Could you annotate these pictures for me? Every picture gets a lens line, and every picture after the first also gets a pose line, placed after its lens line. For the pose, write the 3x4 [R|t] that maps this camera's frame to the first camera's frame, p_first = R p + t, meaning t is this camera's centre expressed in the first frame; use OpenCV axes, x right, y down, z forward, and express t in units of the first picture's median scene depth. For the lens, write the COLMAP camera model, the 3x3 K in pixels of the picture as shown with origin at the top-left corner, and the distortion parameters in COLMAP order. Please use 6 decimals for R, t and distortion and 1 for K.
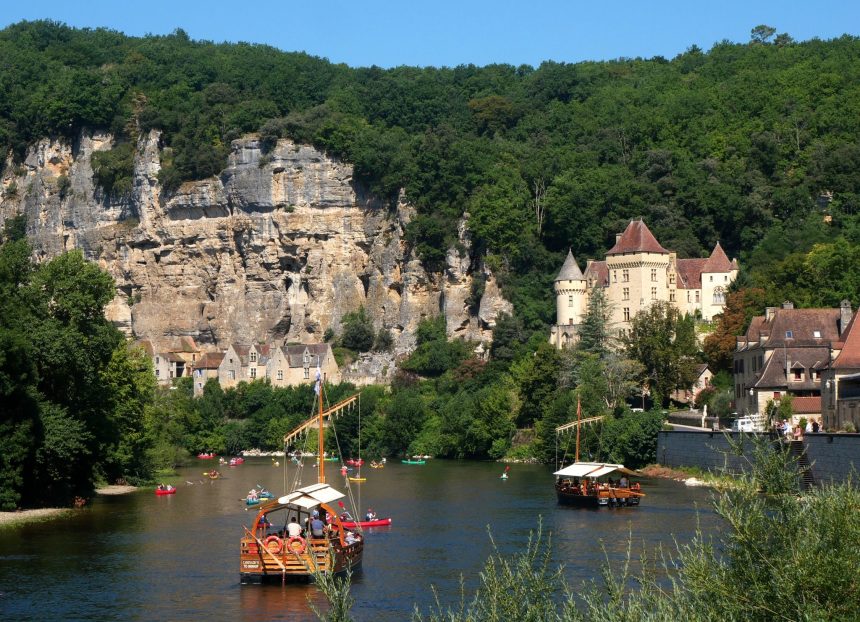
lens RADIAL K [[1673.0, 0, 430.1], [0, 1673.0, 310.6], [0, 0, 1]] dist [0.064443, 0.000000]
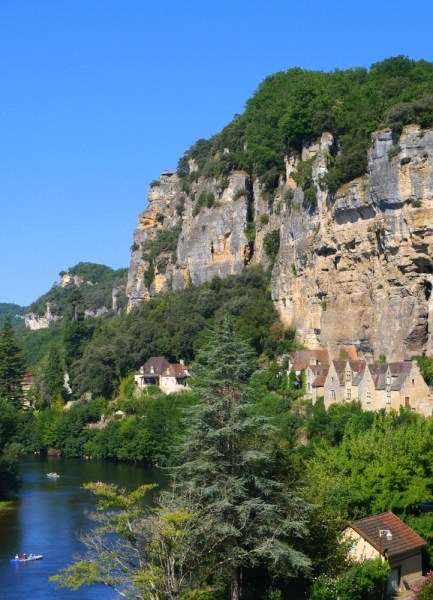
lens RADIAL K [[1167.2, 0, 216.6], [0, 1167.2, 300.7], [0, 0, 1]] dist [0.064443, 0.000000]
pose [[0.823816, -0.037944, -0.565586, 0.173506], [0.044518, 0.999006, -0.002178, -0.012662], [0.565107, -0.023384, 0.824686, 0.424014]]
